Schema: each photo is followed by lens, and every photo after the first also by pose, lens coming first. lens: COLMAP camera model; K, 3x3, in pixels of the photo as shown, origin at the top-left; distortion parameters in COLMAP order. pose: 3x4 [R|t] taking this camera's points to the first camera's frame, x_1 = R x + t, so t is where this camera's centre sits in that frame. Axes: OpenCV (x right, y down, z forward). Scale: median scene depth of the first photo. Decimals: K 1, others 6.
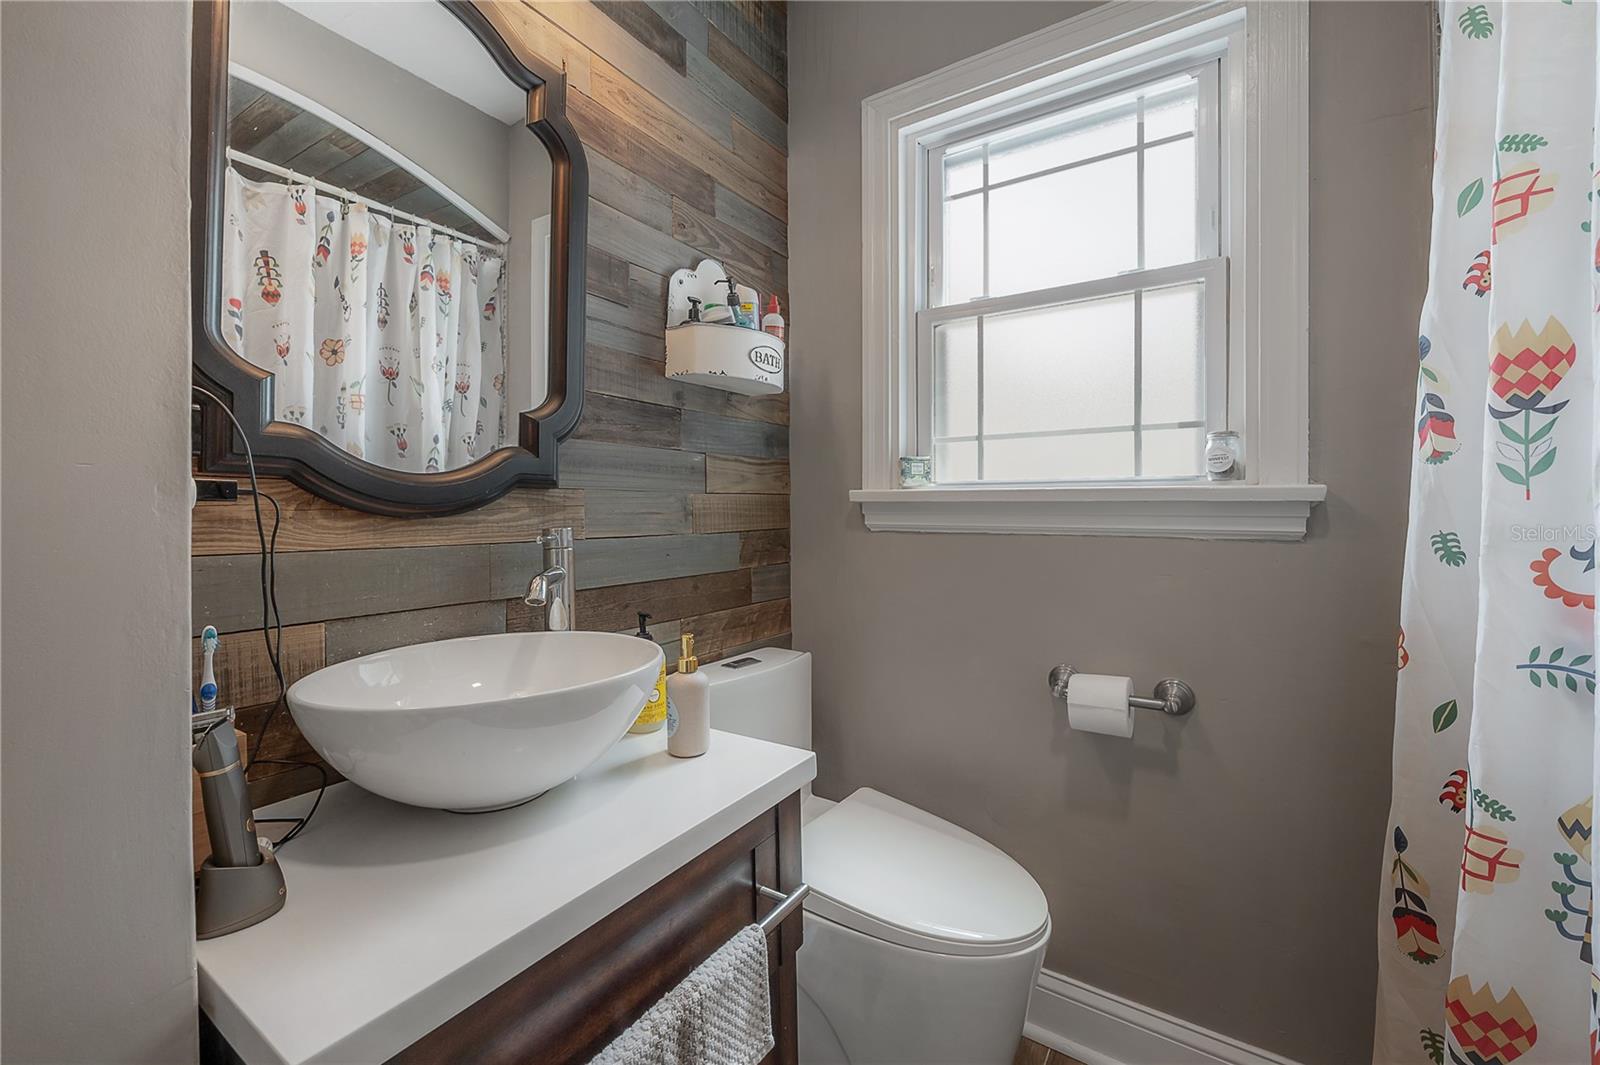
lens RADIAL K [[876.5, 0, 714.0], [0, 876.5, 527.3], [0, 0, 1]] dist [-0.005737, -0.001373]
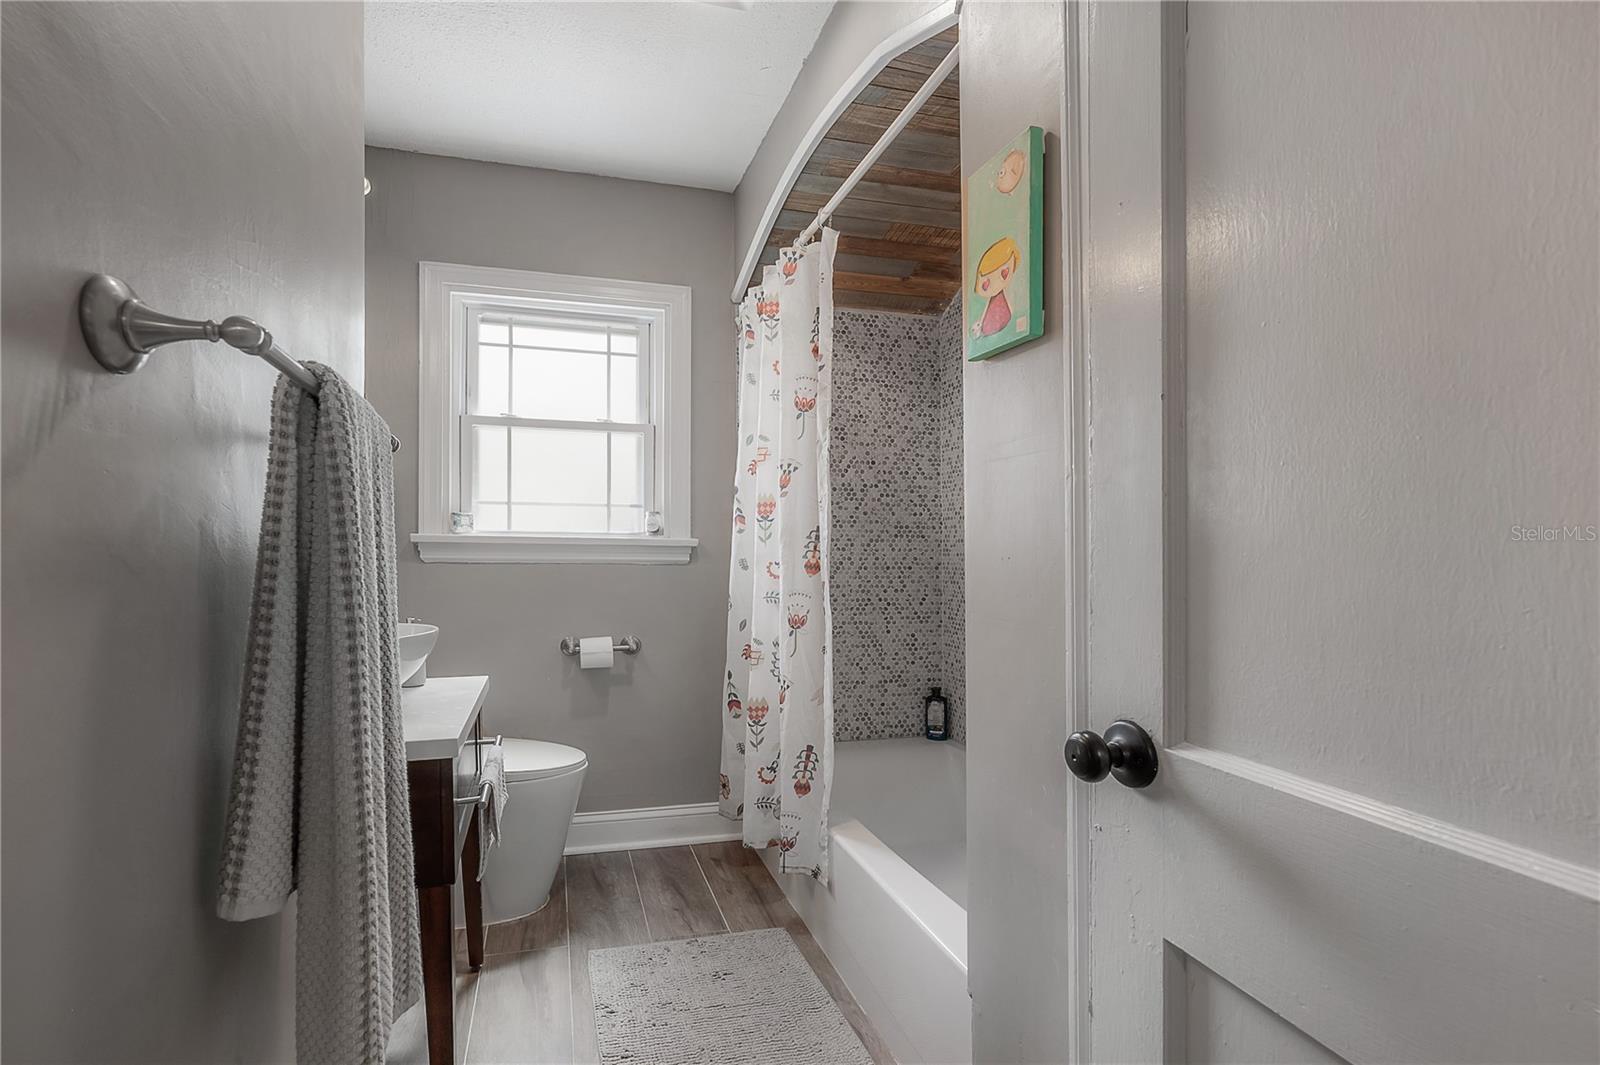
lens RADIAL K [[746.3, 0, 800.0], [0, 746.3, 532.5], [0, 0, 1]] dist [-0.000191, -0.000020]
pose [[0.693072, 0.025297, 0.720424, -0.429300], [0.005190, 0.999183, -0.040077, 0.011227], [-0.720850, 0.031515, 0.692374, -0.446333]]
